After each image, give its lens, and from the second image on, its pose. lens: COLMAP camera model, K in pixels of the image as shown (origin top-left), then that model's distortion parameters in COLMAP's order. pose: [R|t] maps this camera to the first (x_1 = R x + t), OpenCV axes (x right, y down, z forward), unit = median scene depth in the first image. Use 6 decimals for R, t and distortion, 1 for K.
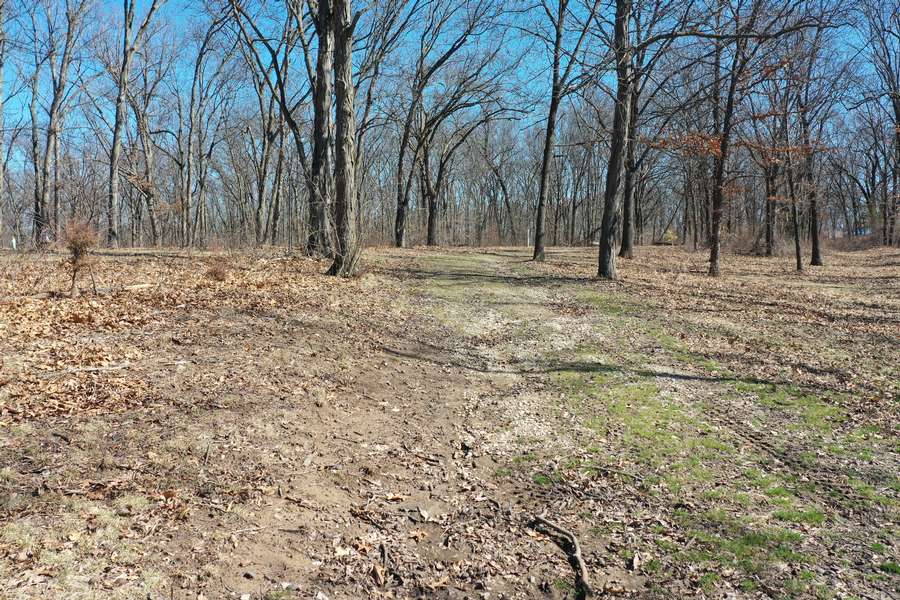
lens RADIAL K [[720.8, 0, 448.5], [0, 720.8, 300.7], [0, 0, 1]] dist [0.007585, -0.003210]
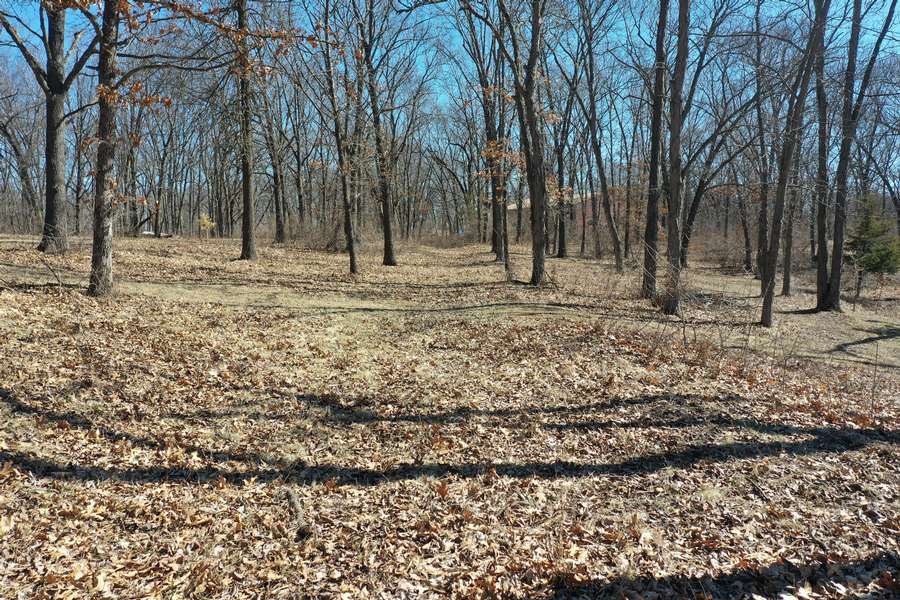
lens RADIAL K [[720.8, 0, 450.1], [0, 720.8, 298.5], [0, 0, 1]] dist [0.007585, -0.003210]
pose [[0.883162, -0.018557, 0.468700, 0.540196], [0.016959, 0.999827, 0.007630, -0.048846], [-0.468761, 0.001211, 0.883324, 0.785581]]
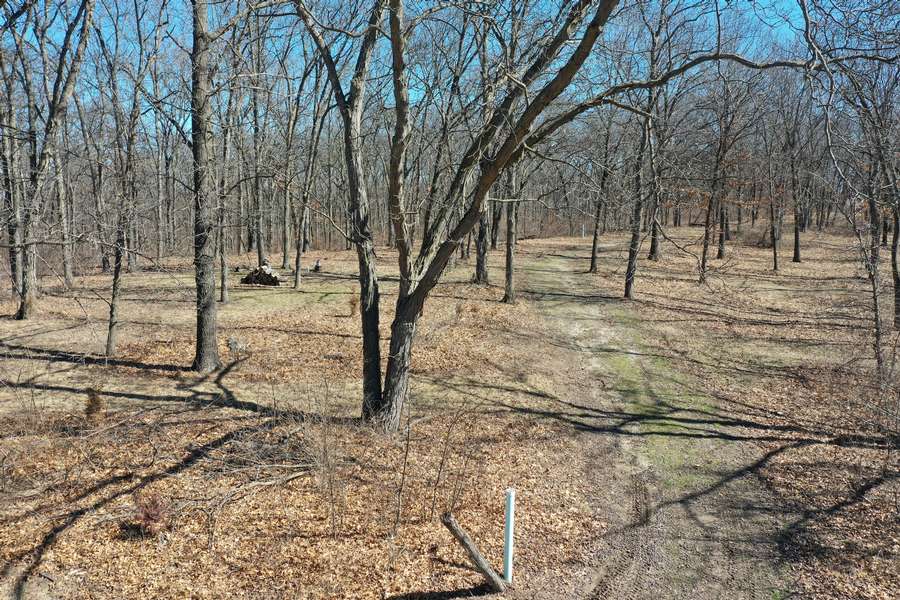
lens RADIAL K [[720.8, 0, 450.8], [0, 720.8, 301.5], [0, 0, 1]] dist [0.007585, -0.003210]
pose [[0.998067, 0.009757, -0.061382, -0.150099], [-0.005706, 0.997815, 0.065821, -0.149376], [0.061890, -0.065343, 0.995942, -1.022560]]
